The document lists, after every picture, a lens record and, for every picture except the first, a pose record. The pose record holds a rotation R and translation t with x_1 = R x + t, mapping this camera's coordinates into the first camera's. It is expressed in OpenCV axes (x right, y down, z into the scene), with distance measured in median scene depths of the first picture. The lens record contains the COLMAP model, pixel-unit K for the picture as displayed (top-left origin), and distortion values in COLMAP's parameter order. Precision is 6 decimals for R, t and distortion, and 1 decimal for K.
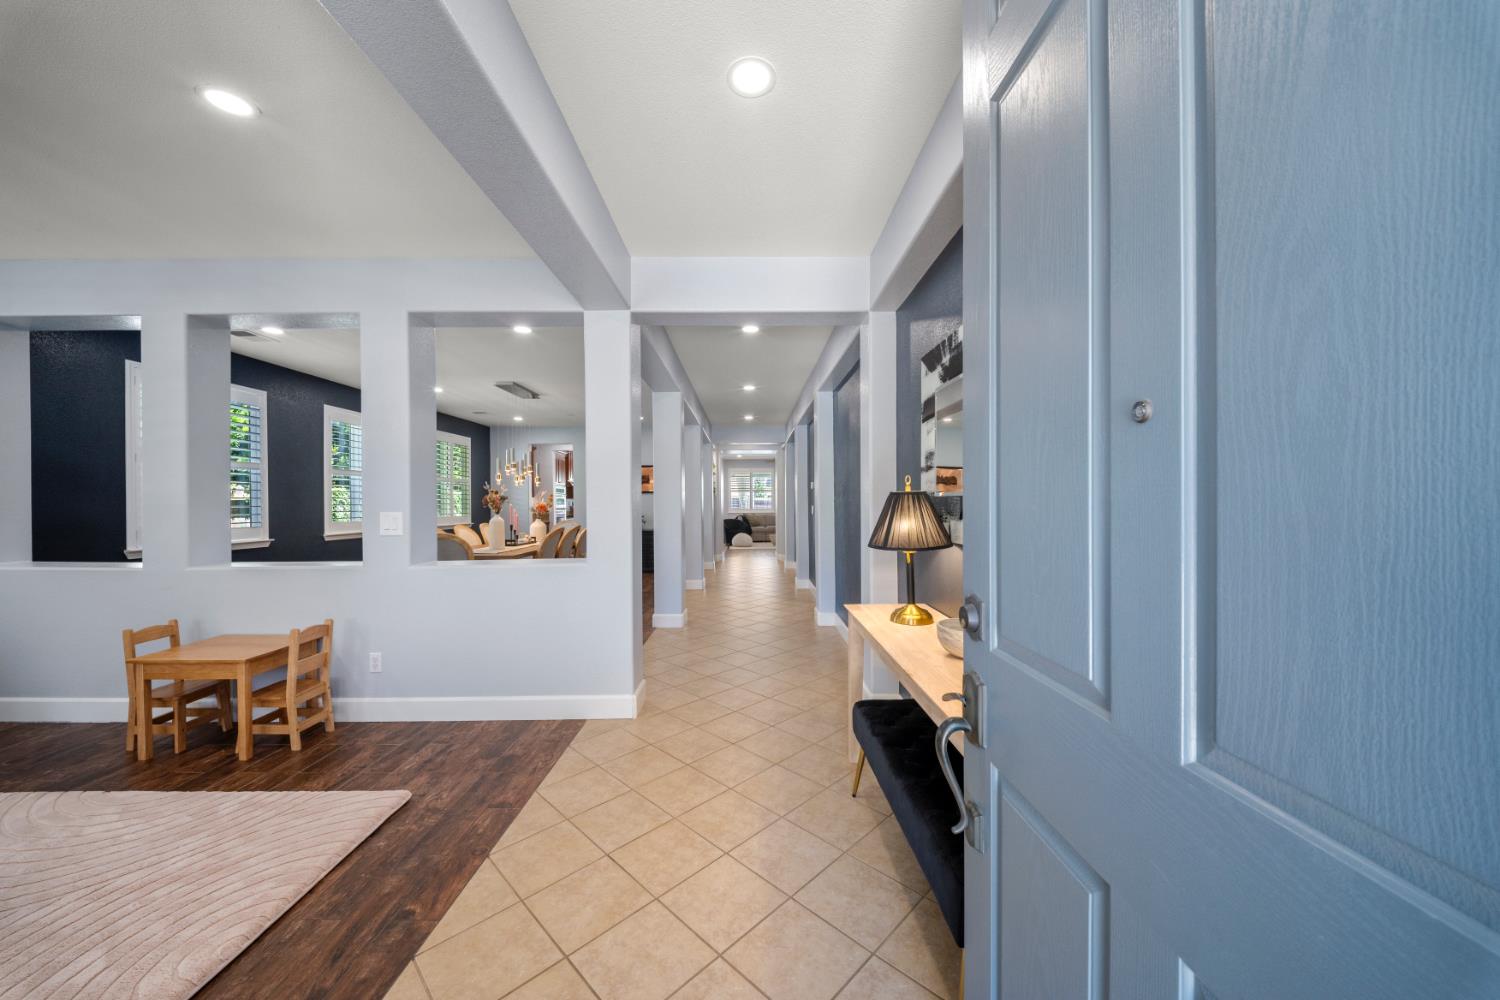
lens RADIAL K [[535.4, 0, 758.5], [0, 535.4, 506.1], [0, 0, 1]] dist [0.001441, -0.003703]
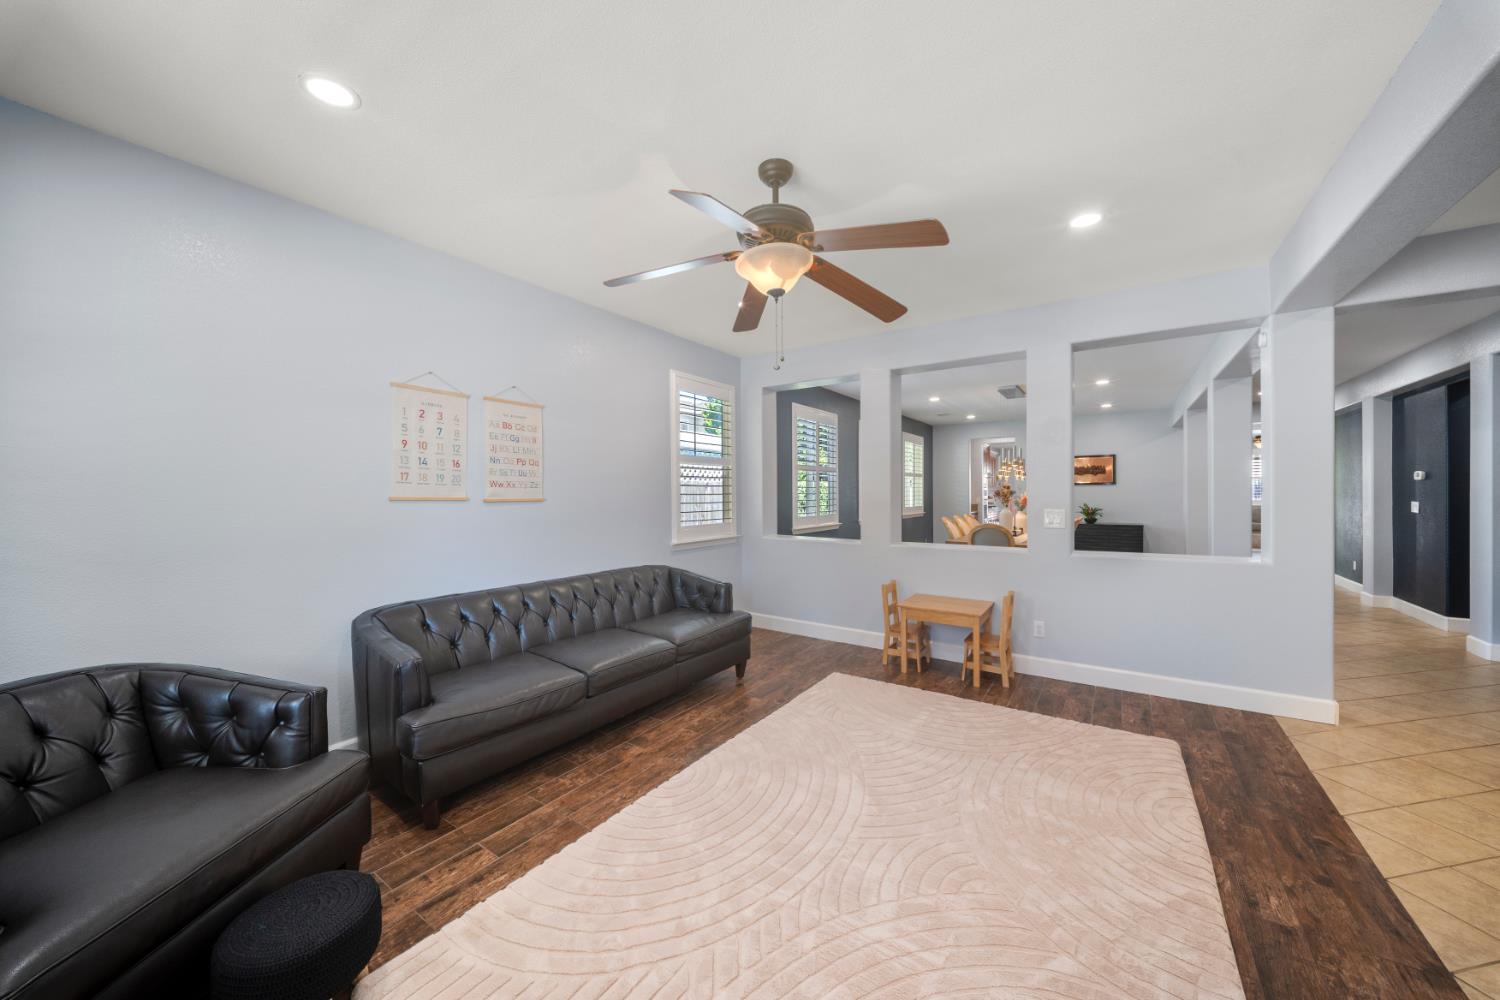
lens RADIAL K [[535.4, 0, 754.7], [0, 535.4, 488.0], [0, 0, 1]] dist [0.001441, -0.003703]
pose [[0.829306, 0.008223, -0.558734, -0.639374], [-0.010824, 0.999941, -0.001348, -0.038963], [0.558689, 0.007166, 0.829346, -0.485470]]
